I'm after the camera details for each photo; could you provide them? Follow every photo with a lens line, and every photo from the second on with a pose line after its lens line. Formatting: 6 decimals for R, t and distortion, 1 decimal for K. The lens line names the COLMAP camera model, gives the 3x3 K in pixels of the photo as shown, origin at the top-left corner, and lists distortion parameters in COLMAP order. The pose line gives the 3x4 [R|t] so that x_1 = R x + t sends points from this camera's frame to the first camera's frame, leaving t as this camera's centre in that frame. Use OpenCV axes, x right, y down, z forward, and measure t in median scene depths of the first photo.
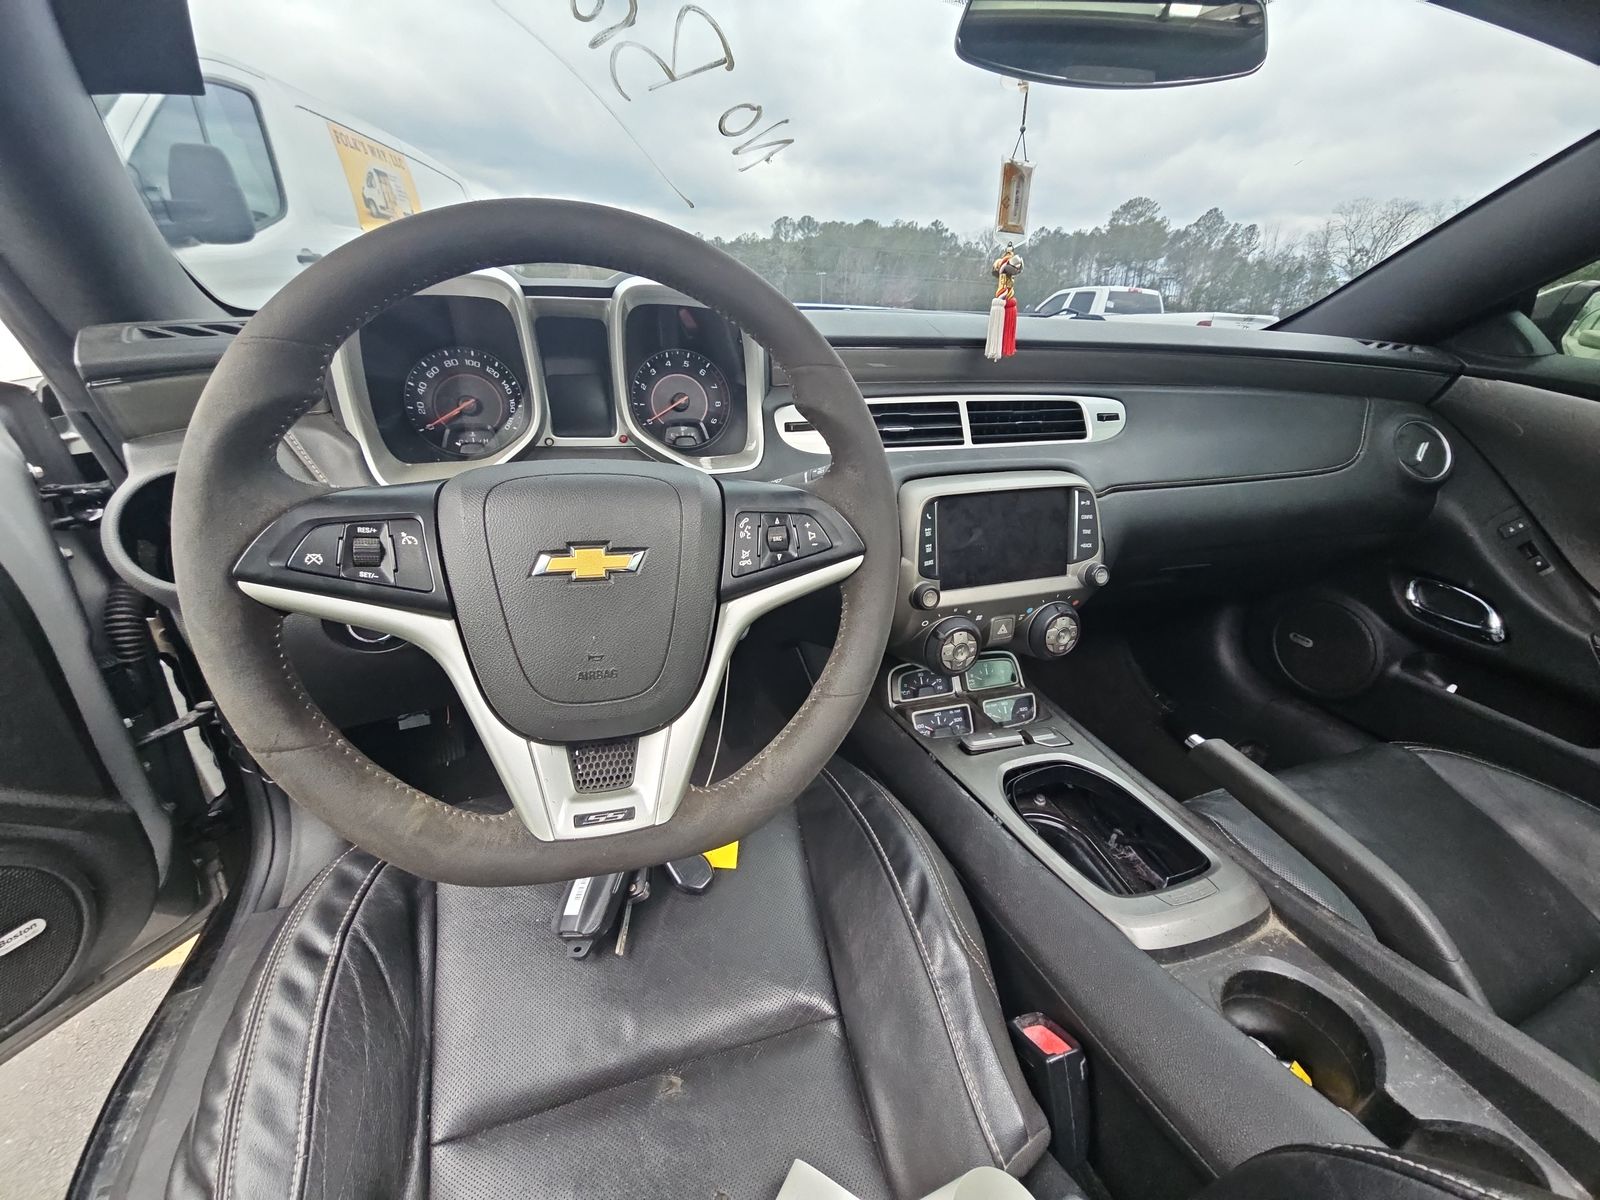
lens RADIAL K [[642.3, 0, 816.7], [0, 642.3, 593.8], [0, 0, 1]] dist [0.002019, -0.009801]
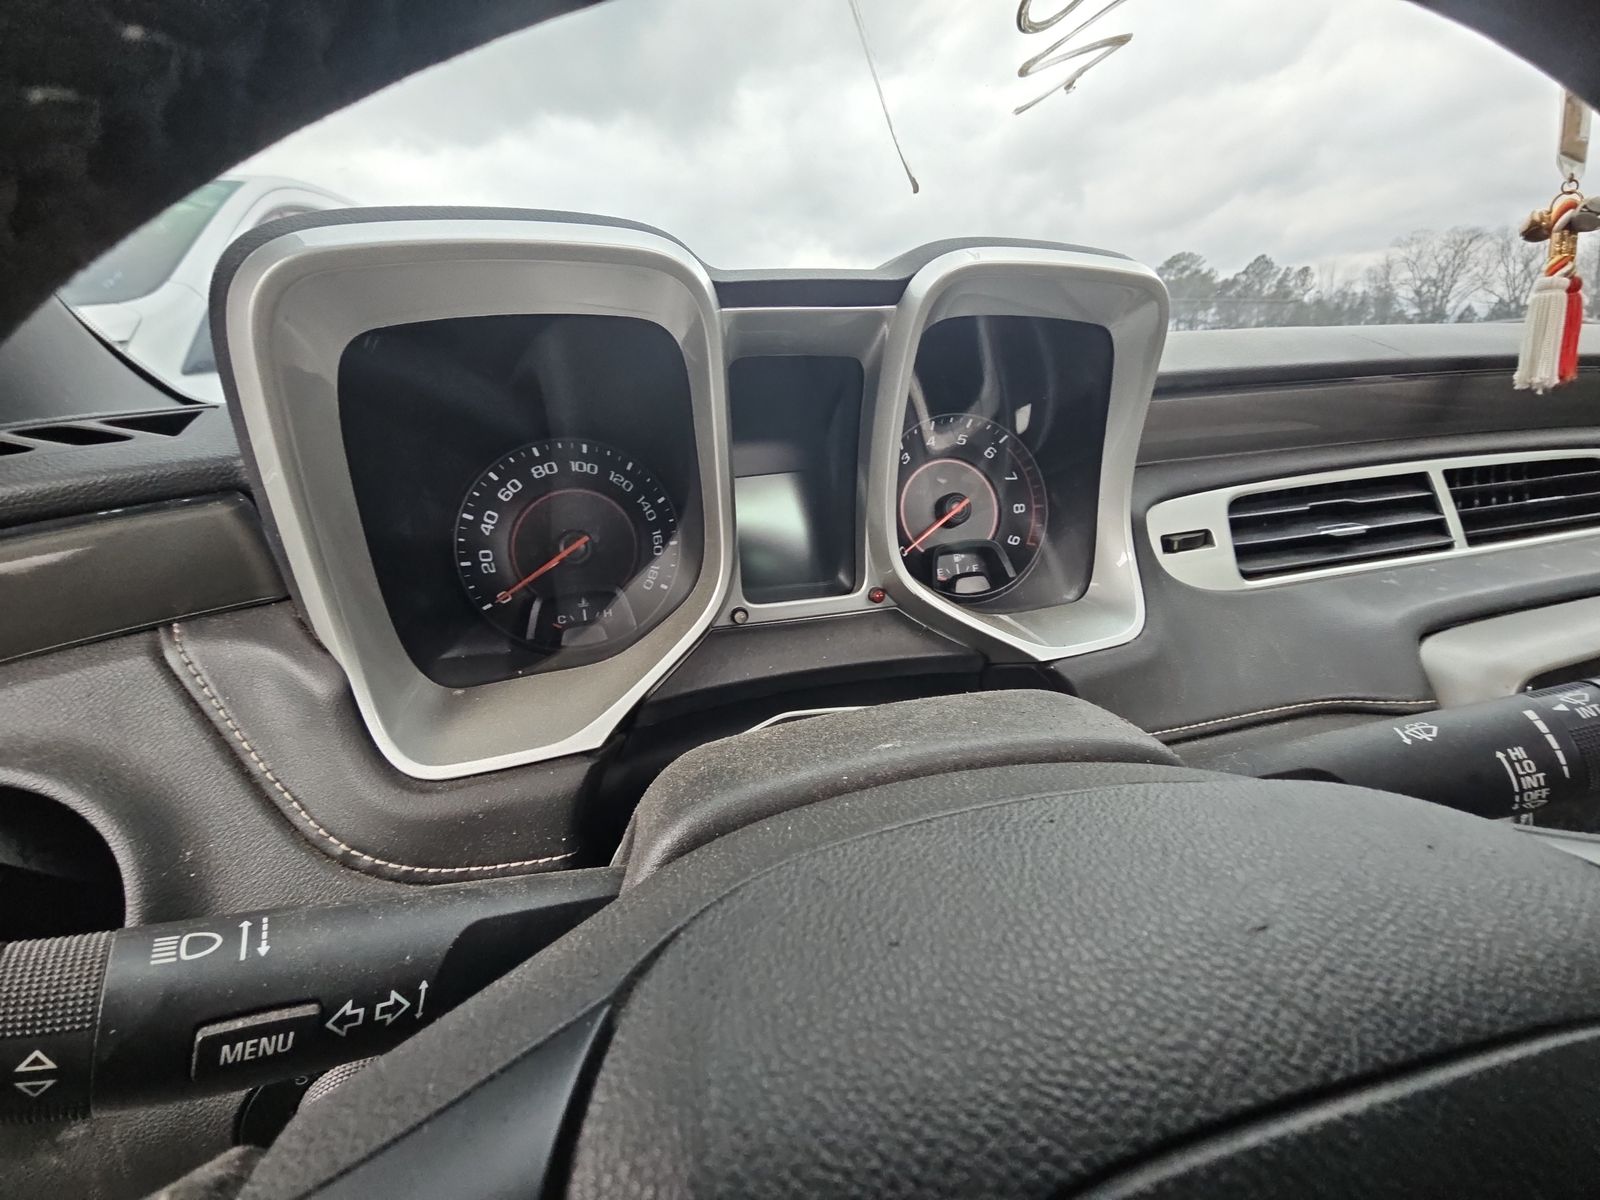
lens RADIAL K [[646.0, 0, 811.1], [0, 646.0, 589.1], [0, 0, 1]] dist [0.028756, -0.019919]
pose [[0.994142, -0.053854, -0.093705, -0.350902], [0.042203, 0.991614, -0.122149, -0.215754], [0.099498, 0.117479, 0.988078, 0.579476]]
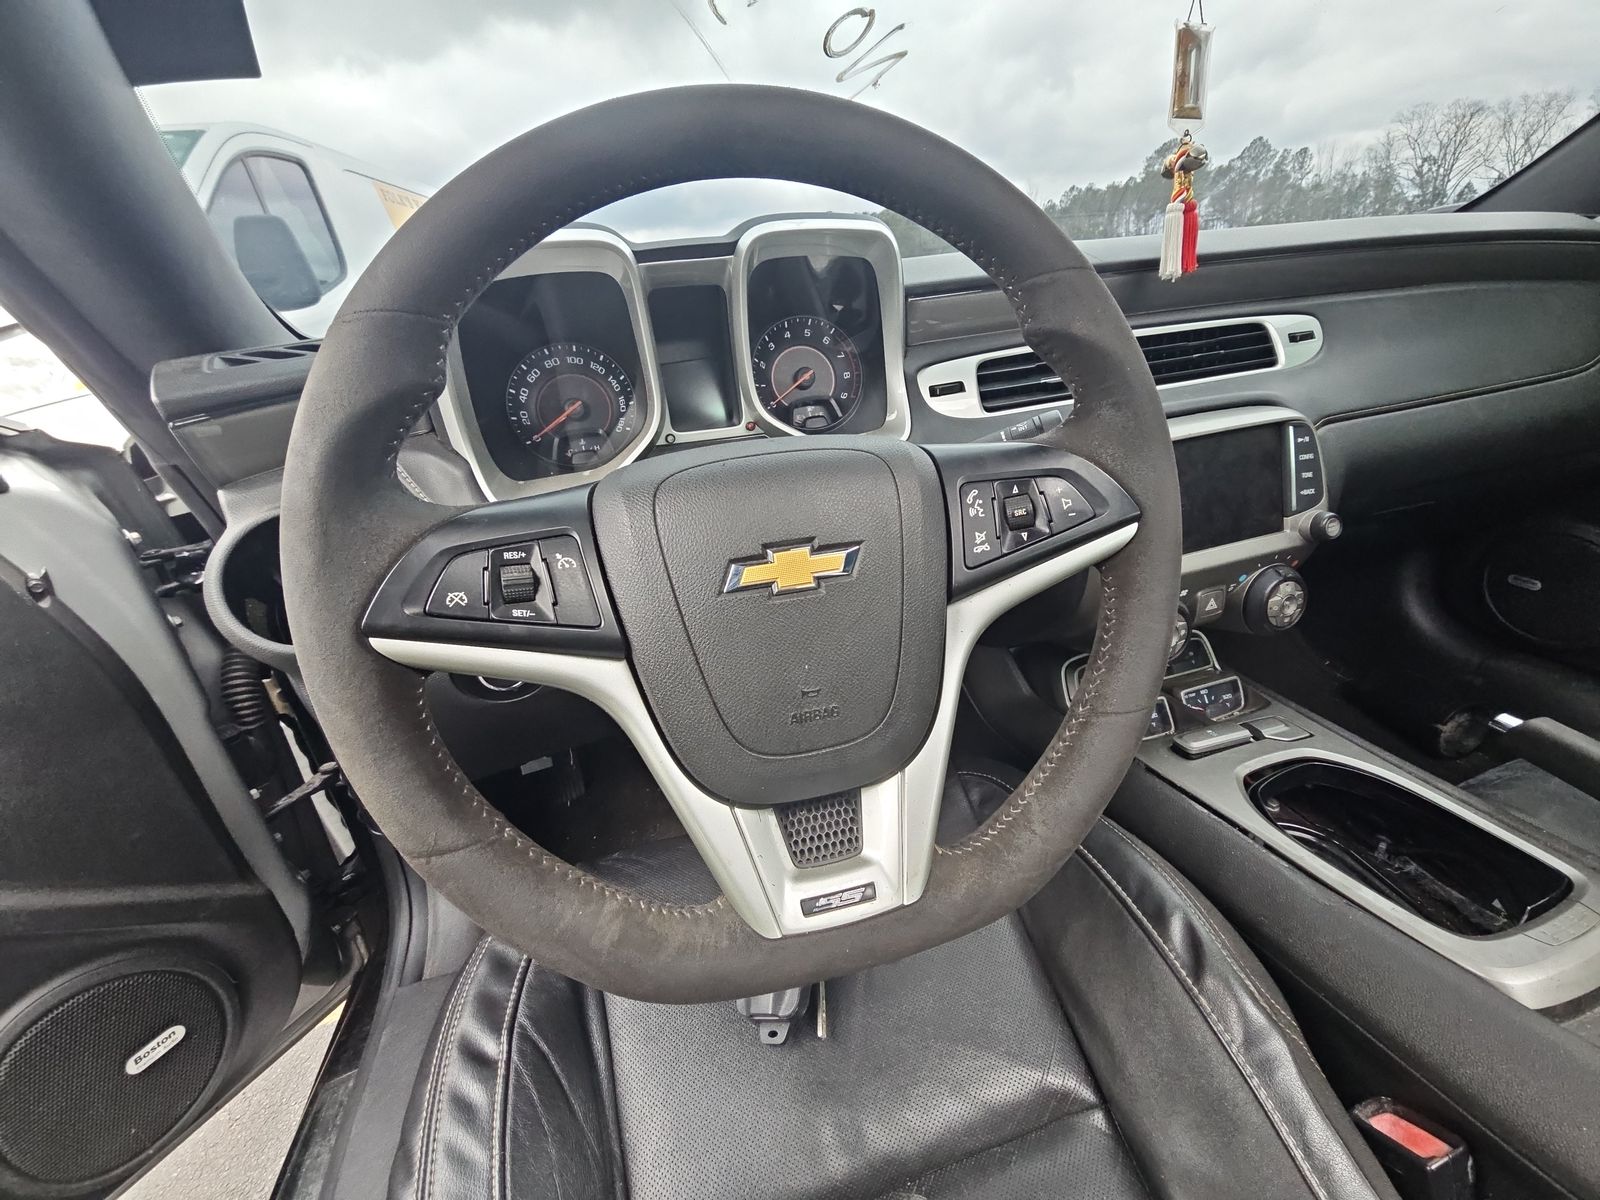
lens RADIAL K [[644.1, 0, 814.4], [0, 644.1, 594.2], [0, 0, 1]] dist [0.001553, -0.010816]
pose [[0.990418, -0.098914, -0.096377, -0.179987], [0.099365, 0.995051, -0.000117, -0.011108], [0.095912, -0.009461, 0.995345, 0.173874]]
